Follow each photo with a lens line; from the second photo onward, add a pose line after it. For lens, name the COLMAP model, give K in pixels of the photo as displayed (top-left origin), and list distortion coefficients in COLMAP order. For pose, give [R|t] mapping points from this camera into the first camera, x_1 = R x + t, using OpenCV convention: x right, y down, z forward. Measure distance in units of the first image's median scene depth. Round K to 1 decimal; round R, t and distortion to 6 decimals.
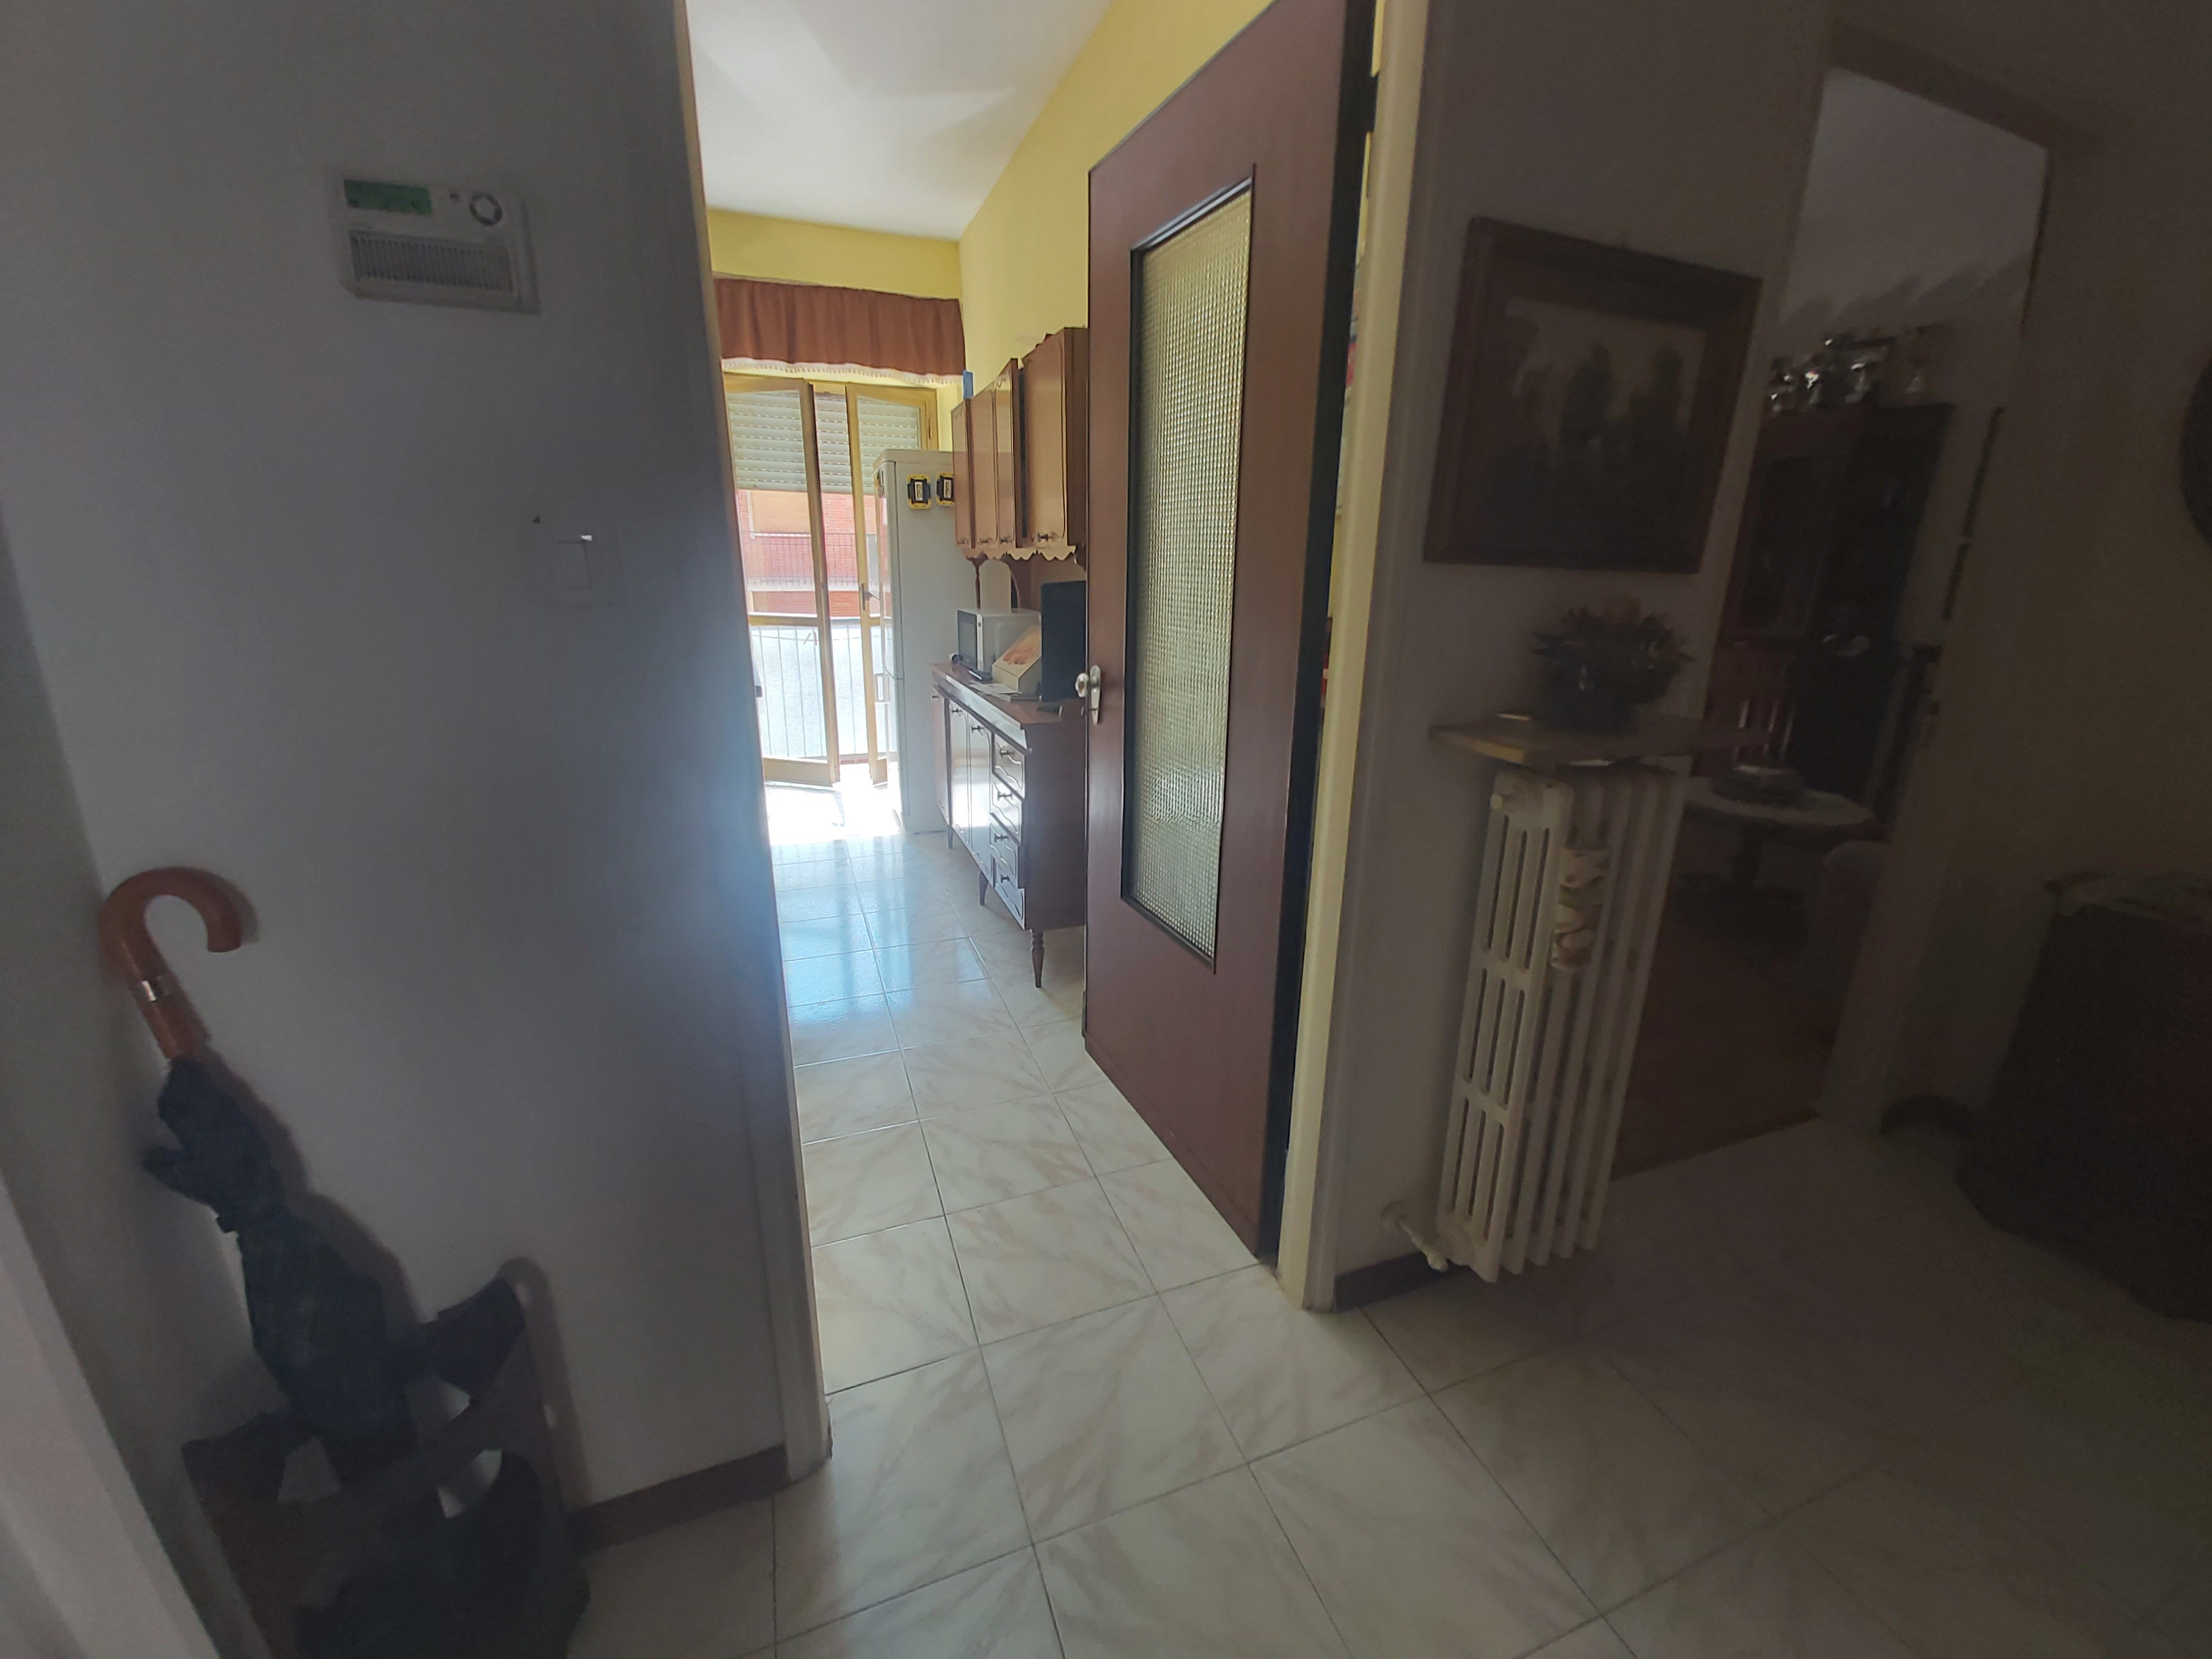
lens RADIAL K [[892.2, 0, 1118.2], [0, 892.2, 816.5], [0, 0, 1]] dist [-0.000976, -0.000120]
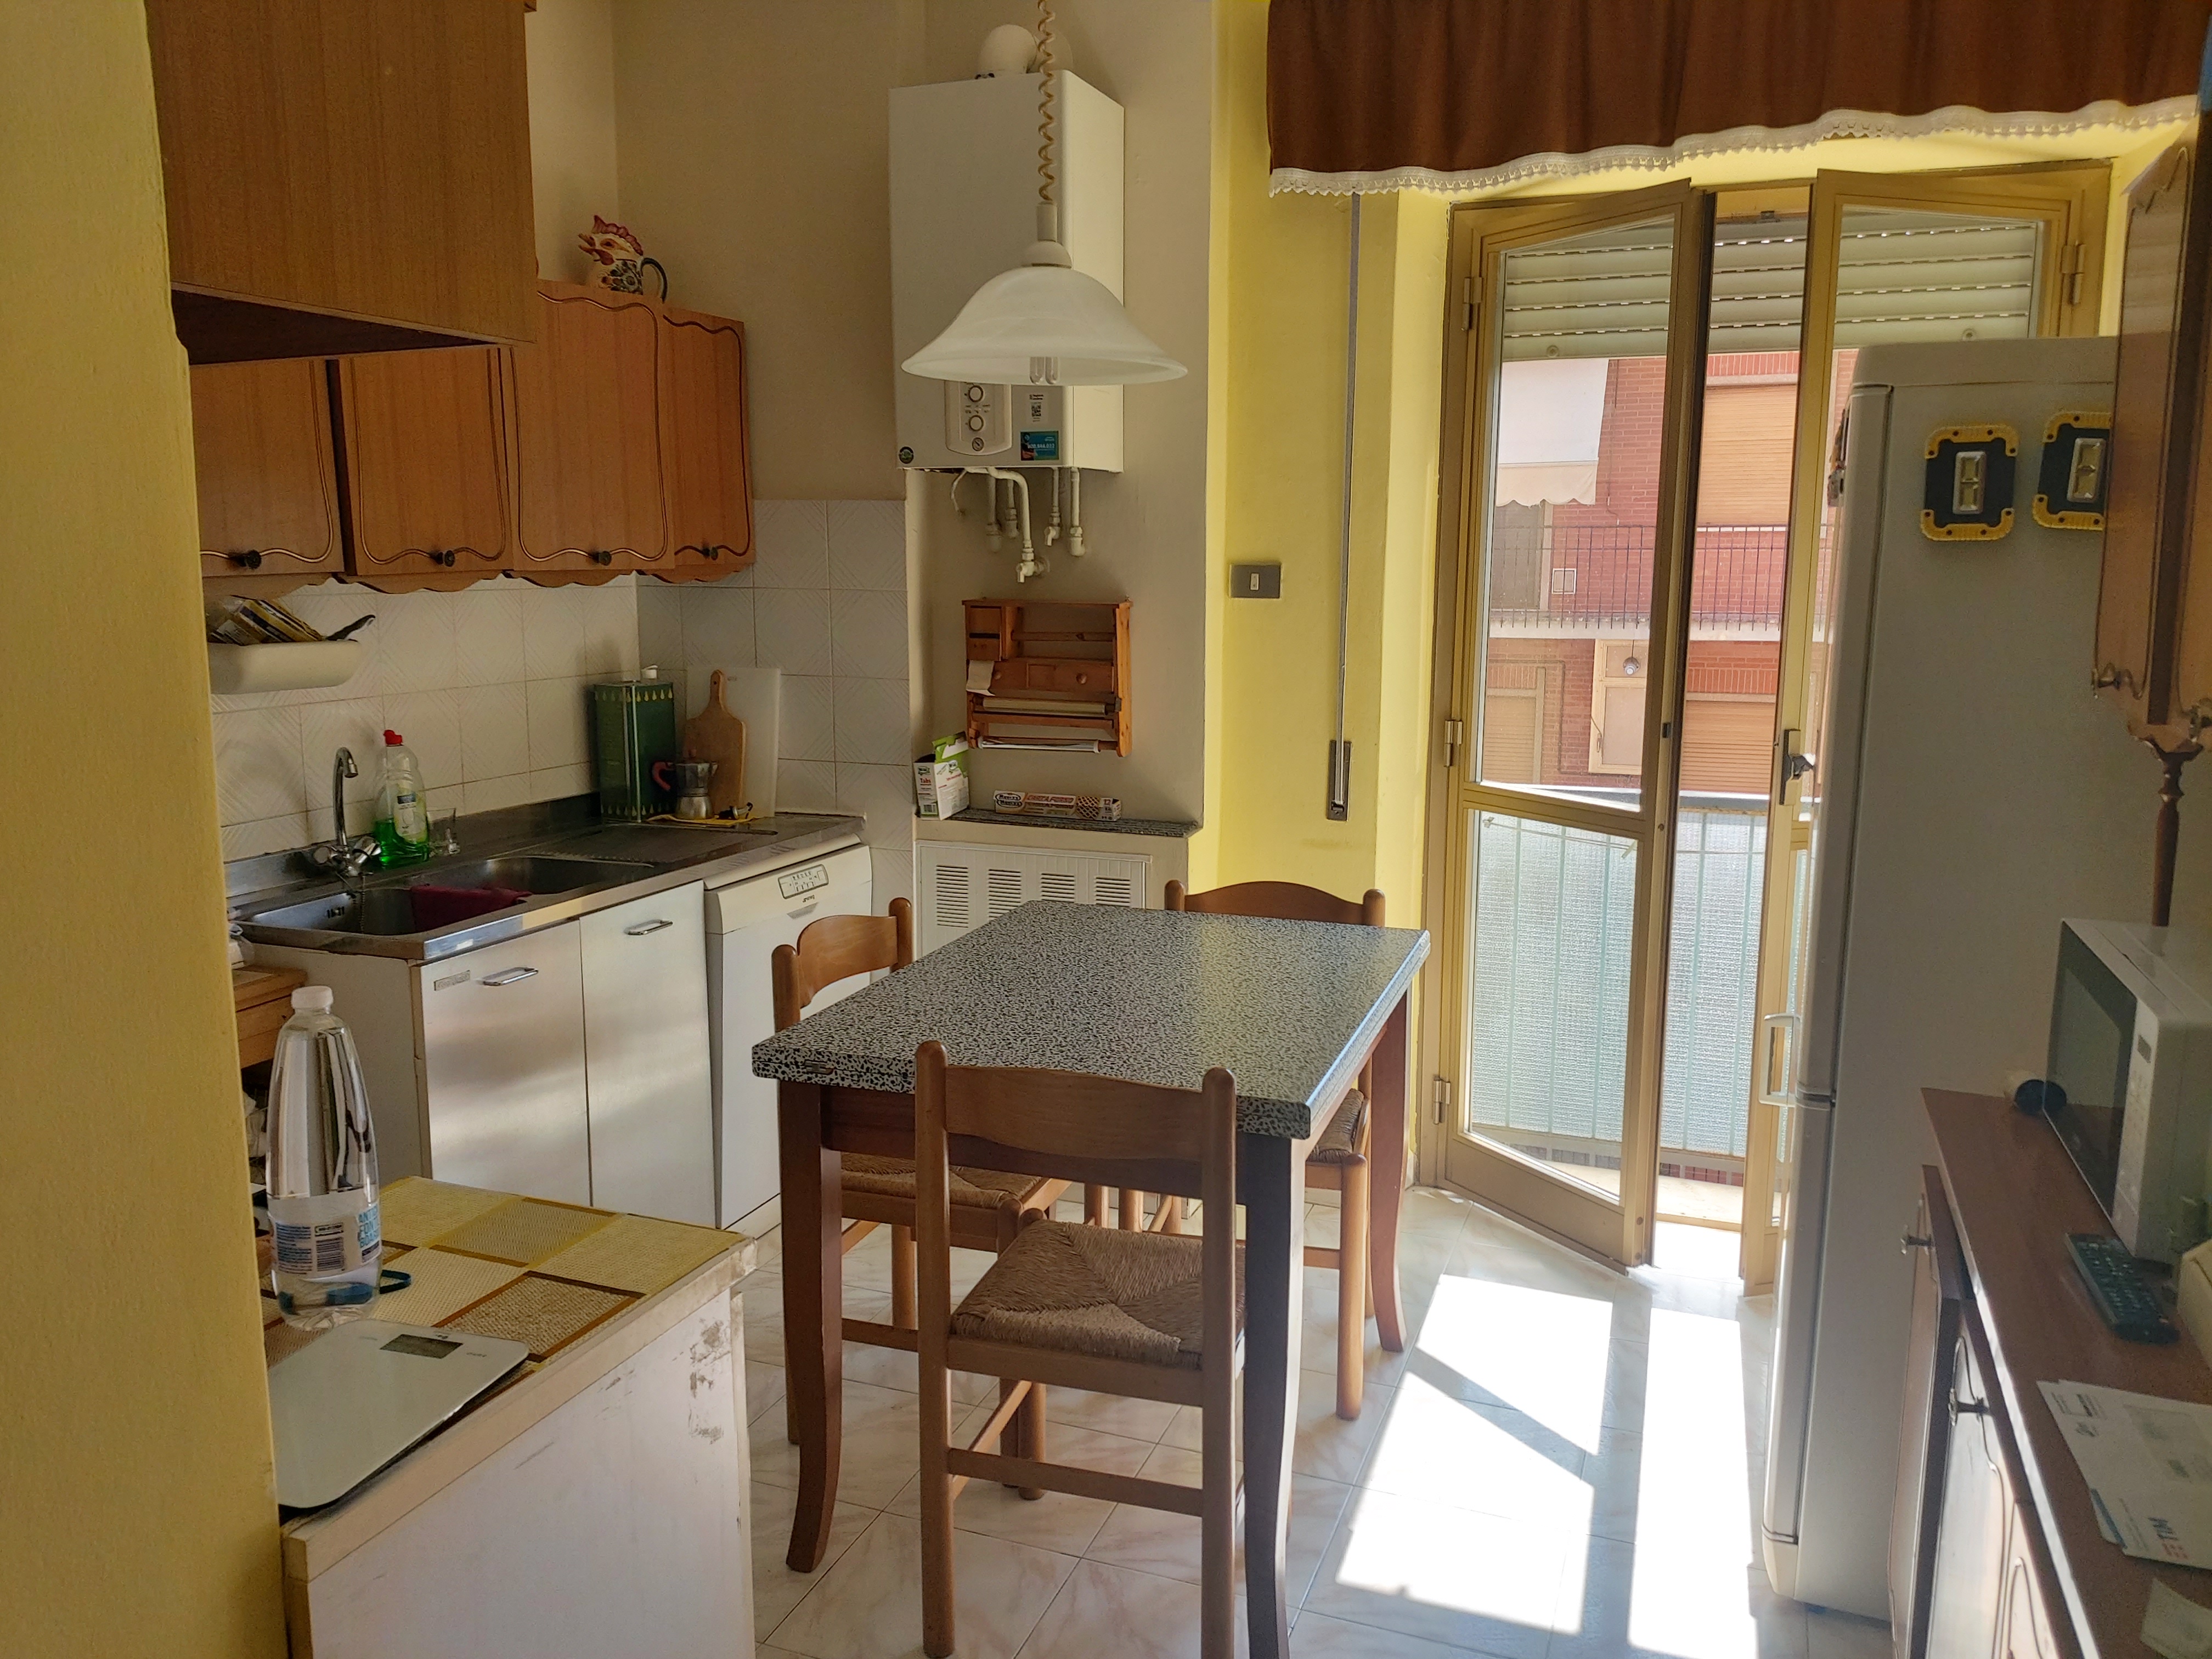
lens RADIAL K [[1675.7, 0, 1096.3], [0, 1675.7, 820.0], [0, 0, 1]] dist [0.071162, -0.077365]
pose [[0.745223, 0.096793, -0.659753, -0.057154], [-0.187440, 0.979922, -0.067957, -0.150132], [0.639929, 0.174307, 0.748403, 0.385247]]
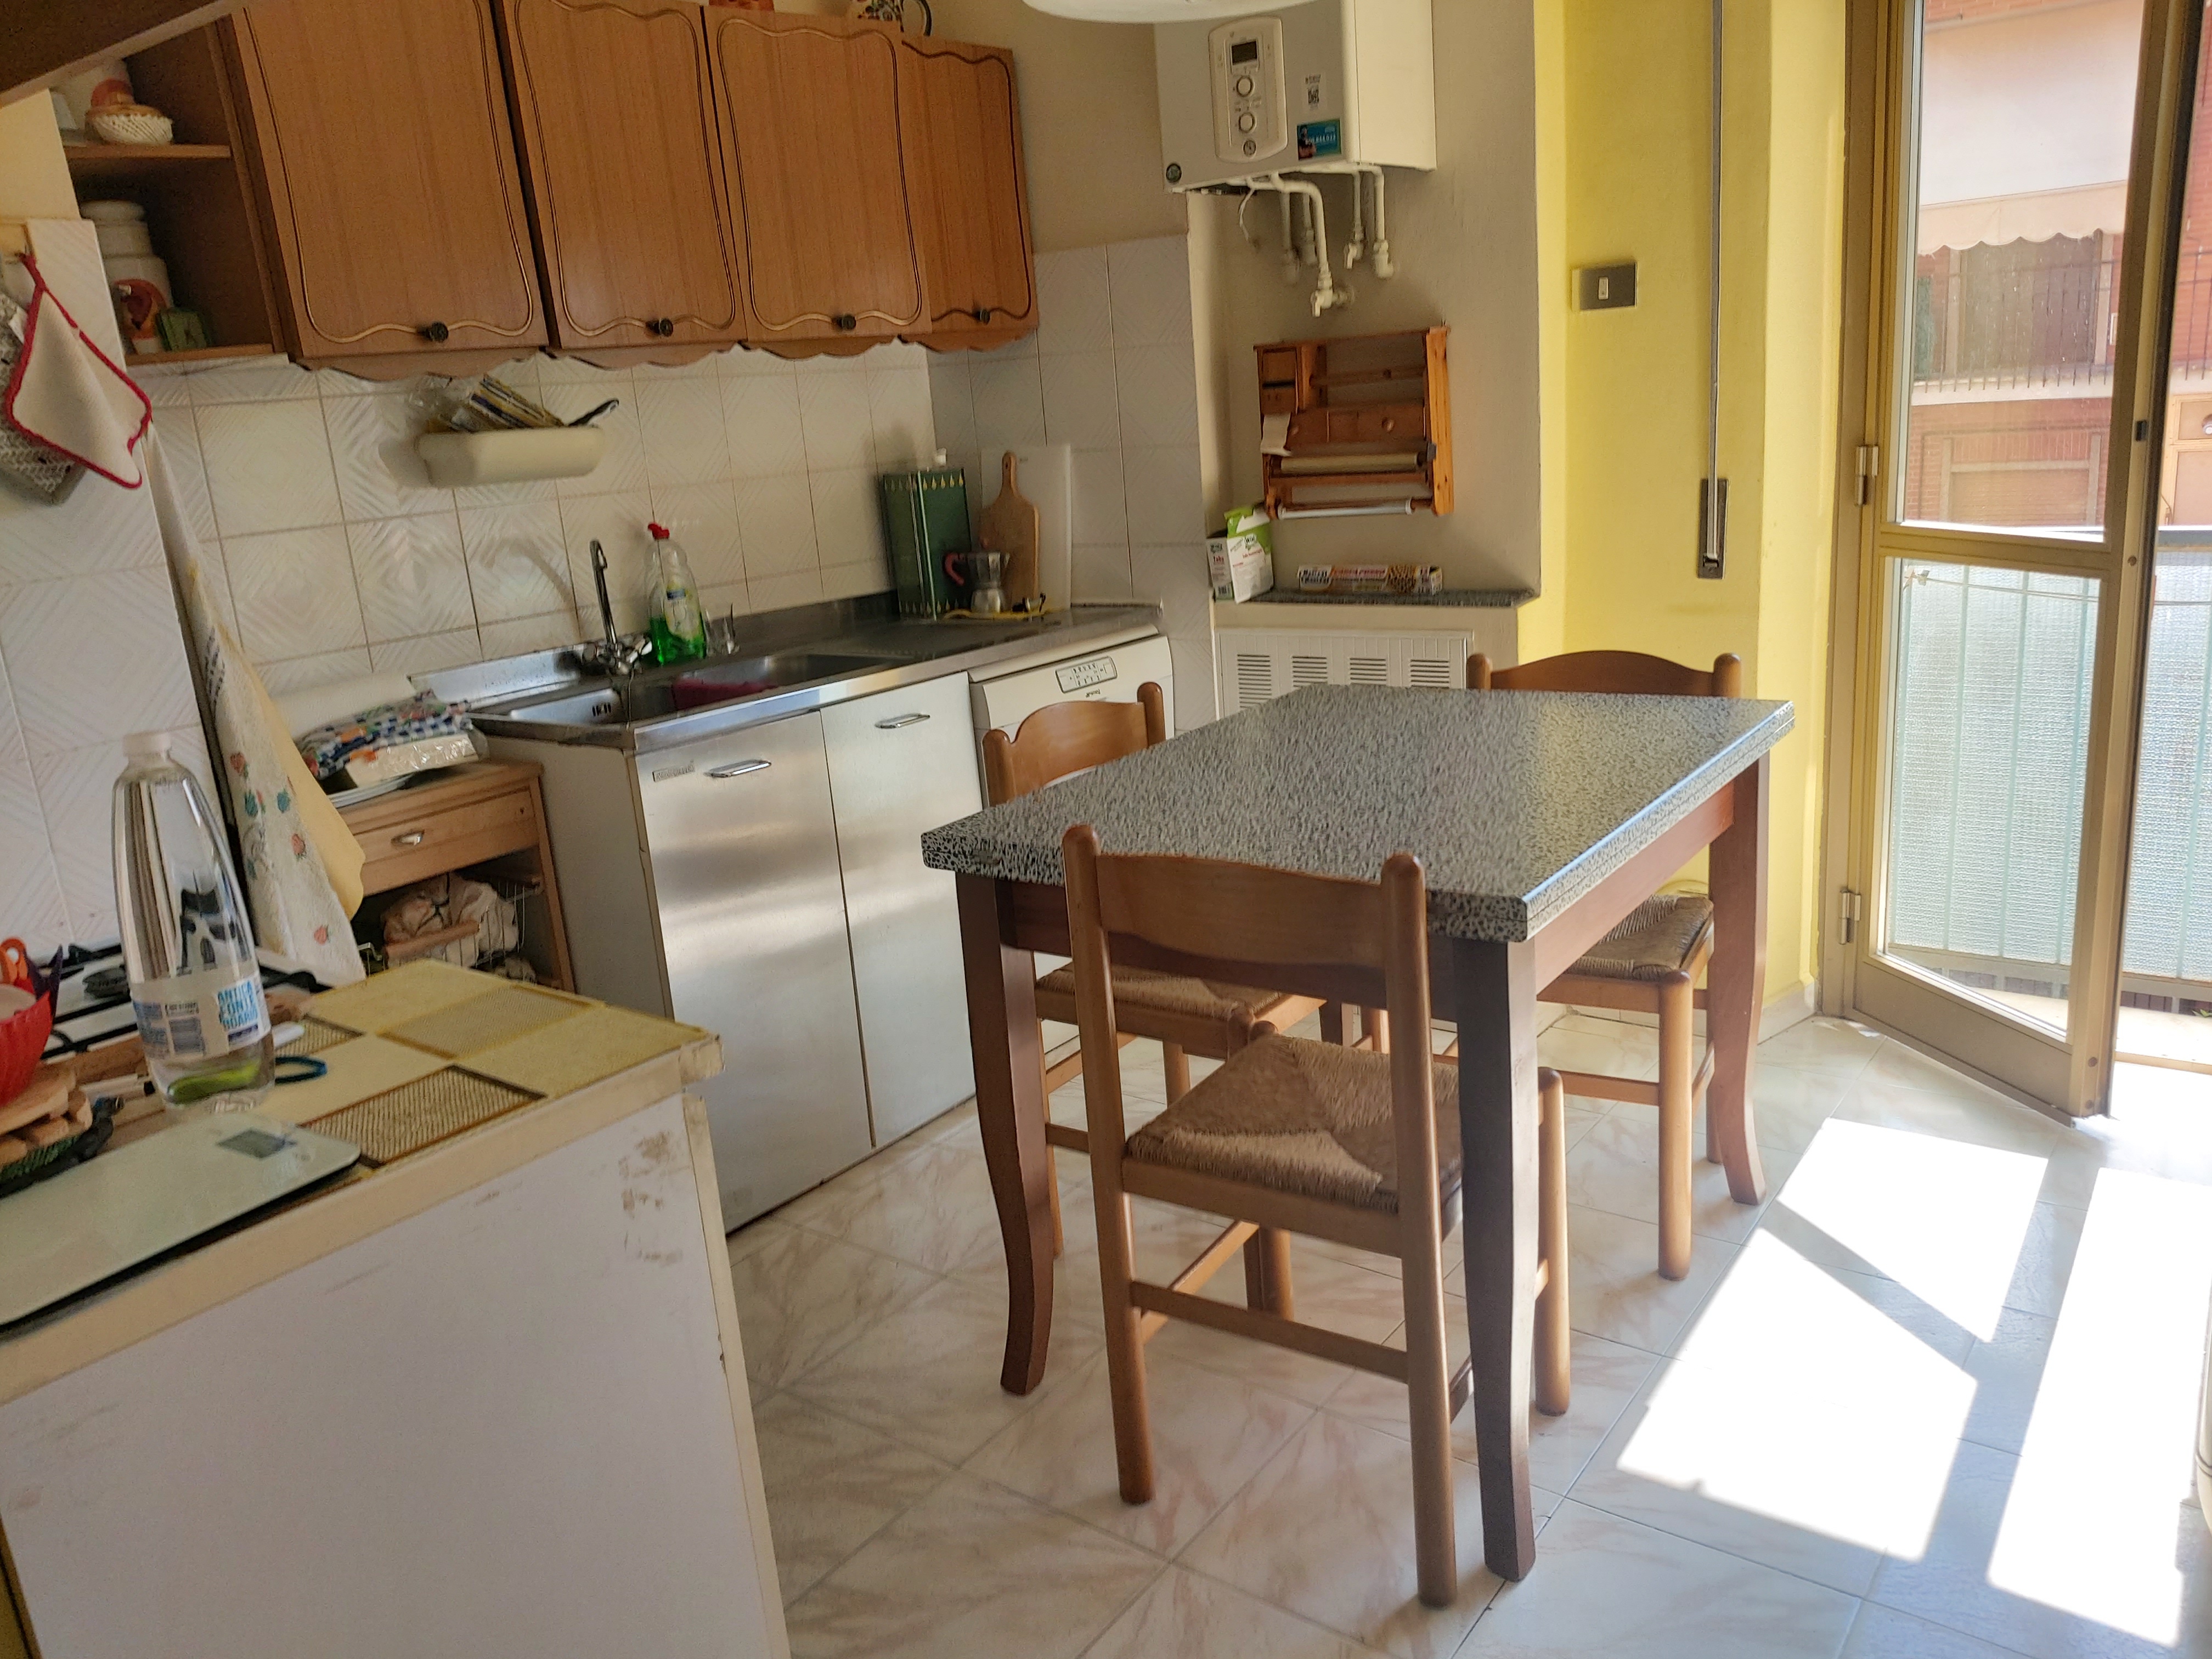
lens RADIAL K [[1675.7, 0, 1092.8], [0, 1675.7, 845.6], [0, 0, 1]] dist [0.071162, -0.077365]
pose [[0.540482, 0.171770, -0.823635, -0.064269], [-0.165080, 0.981560, 0.096378, -0.146521], [0.825002, 0.083875, 0.558871, 0.506333]]
